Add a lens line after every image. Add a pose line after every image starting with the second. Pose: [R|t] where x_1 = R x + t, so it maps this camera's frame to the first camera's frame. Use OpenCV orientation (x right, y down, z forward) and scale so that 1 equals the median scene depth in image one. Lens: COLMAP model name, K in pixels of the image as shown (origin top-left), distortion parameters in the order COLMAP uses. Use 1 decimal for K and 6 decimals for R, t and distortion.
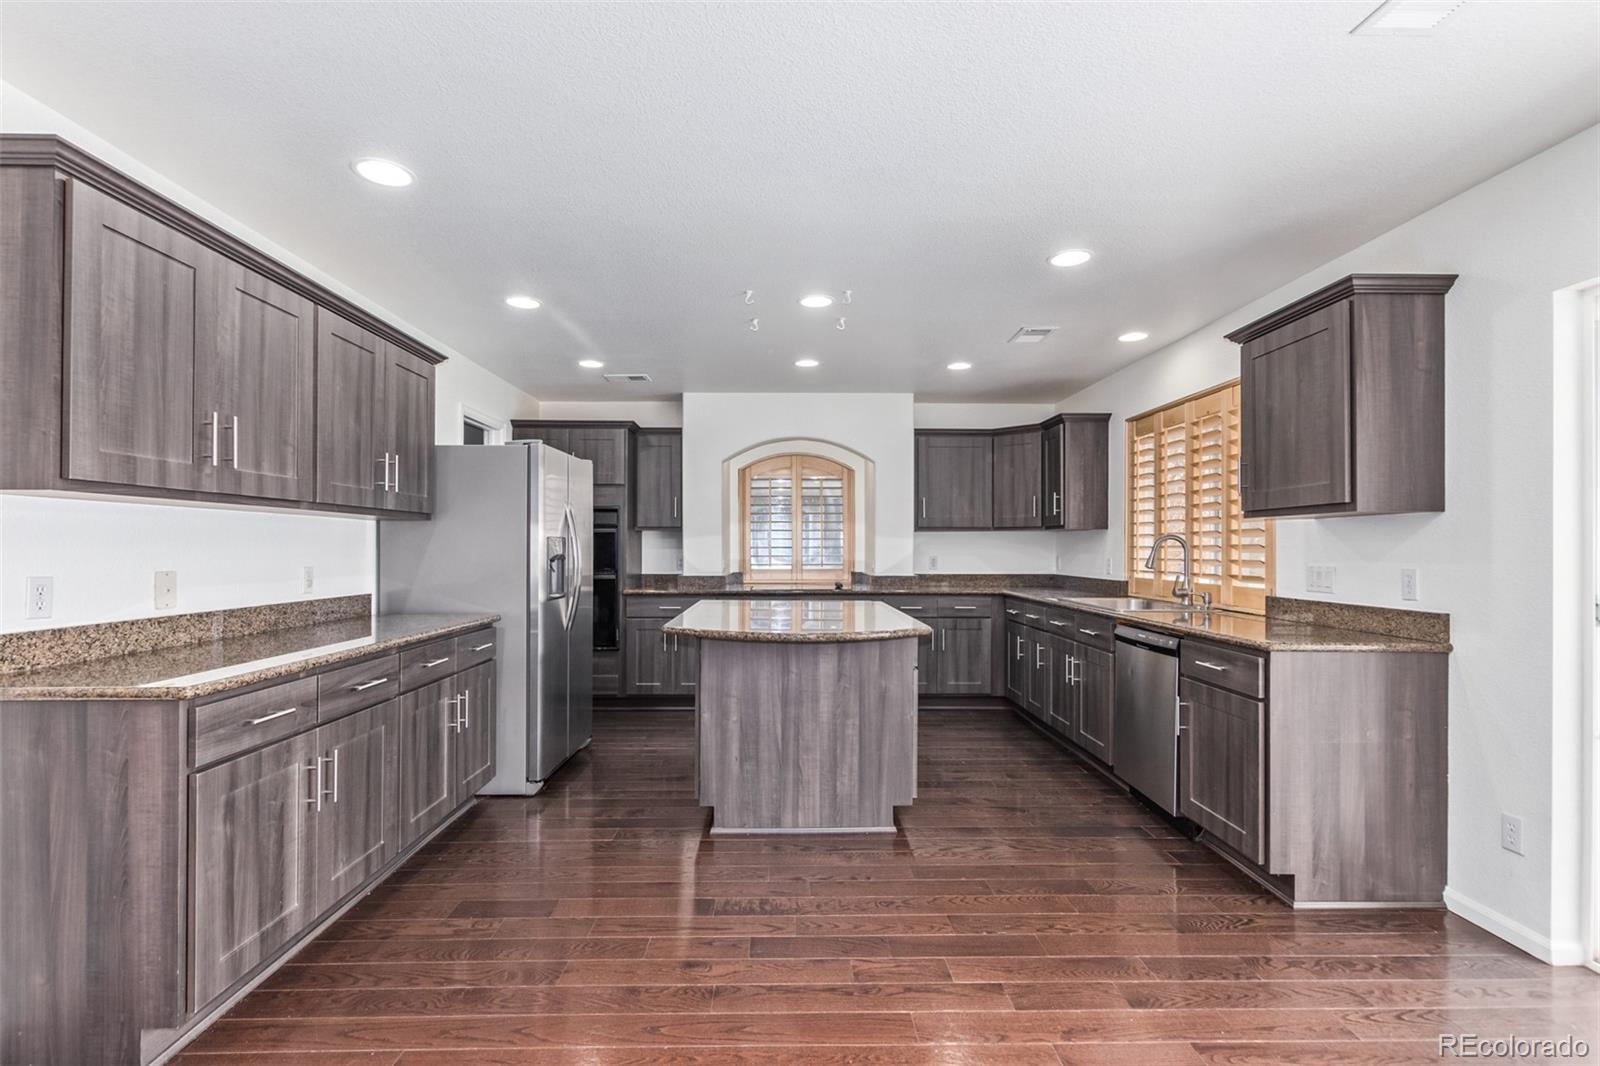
lens RADIAL K [[730.2, 0, 800.0], [0, 730.2, 533.0], [0, 0, 1]] dist [-0.000278, 0.000399]
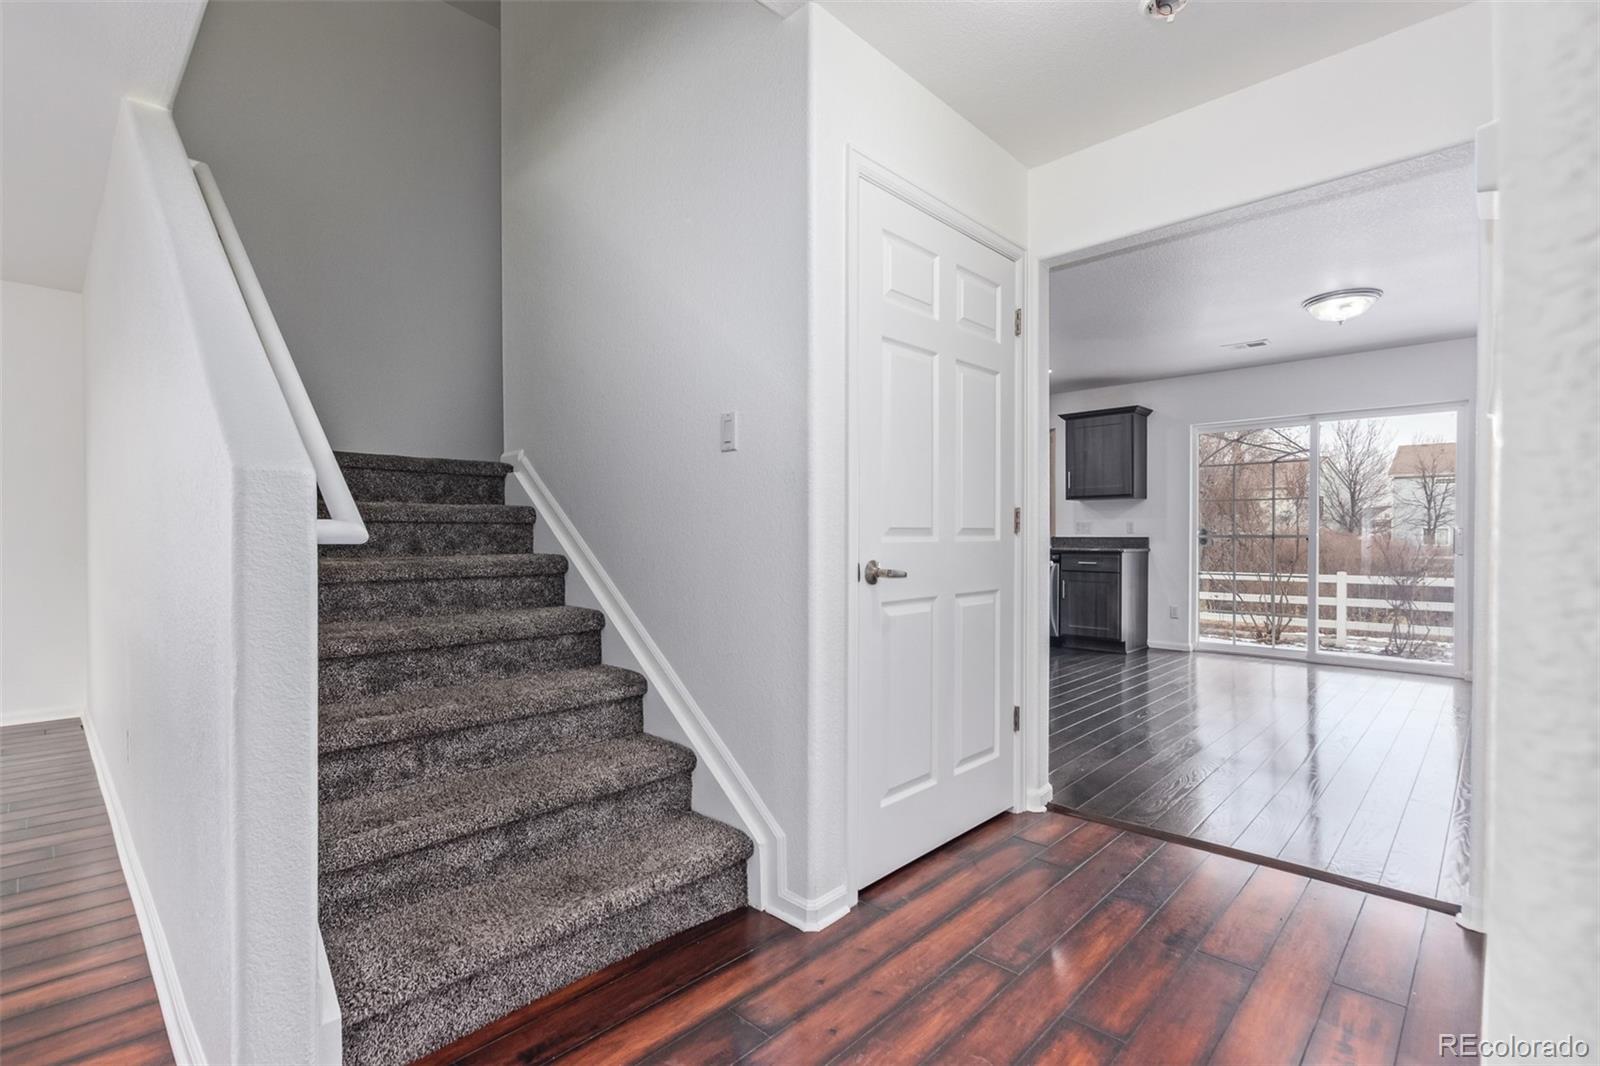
lens RADIAL K [[730.2, 0, 800.0], [0, 730.2, 533.0], [0, 0, 1]] dist [-0.000278, 0.000399]
pose [[0.705204, -0.005911, 0.708980, -1.505381], [-0.007769, 0.999841, 0.016063, 0.049675], [-0.708962, -0.016836, 0.705046, 0.017524]]
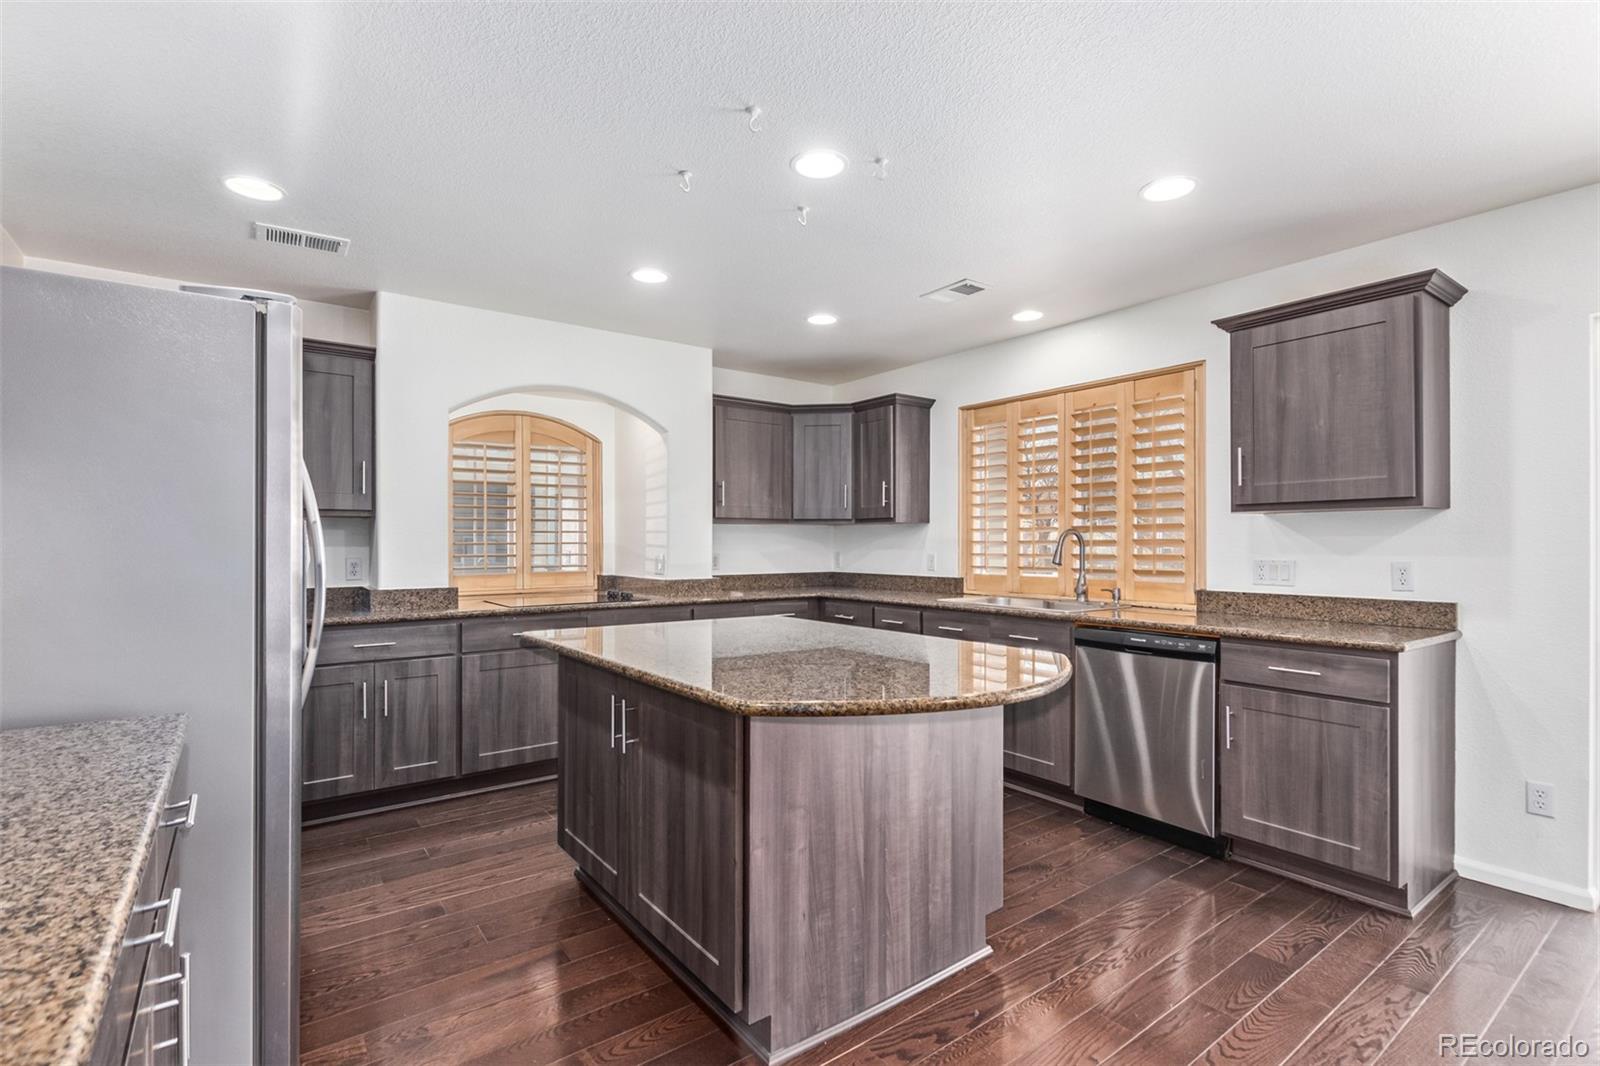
lens RADIAL K [[730.2, 0, 800.0], [0, 730.2, 533.0], [0, 0, 1]] dist [-0.000278, 0.000399]
pose [[0.813155, 0.006433, 0.582012, -0.420523], [-0.009286, 0.999955, 0.001922, 0.011469], [-0.581974, -0.006968, 0.813178, 0.542718]]
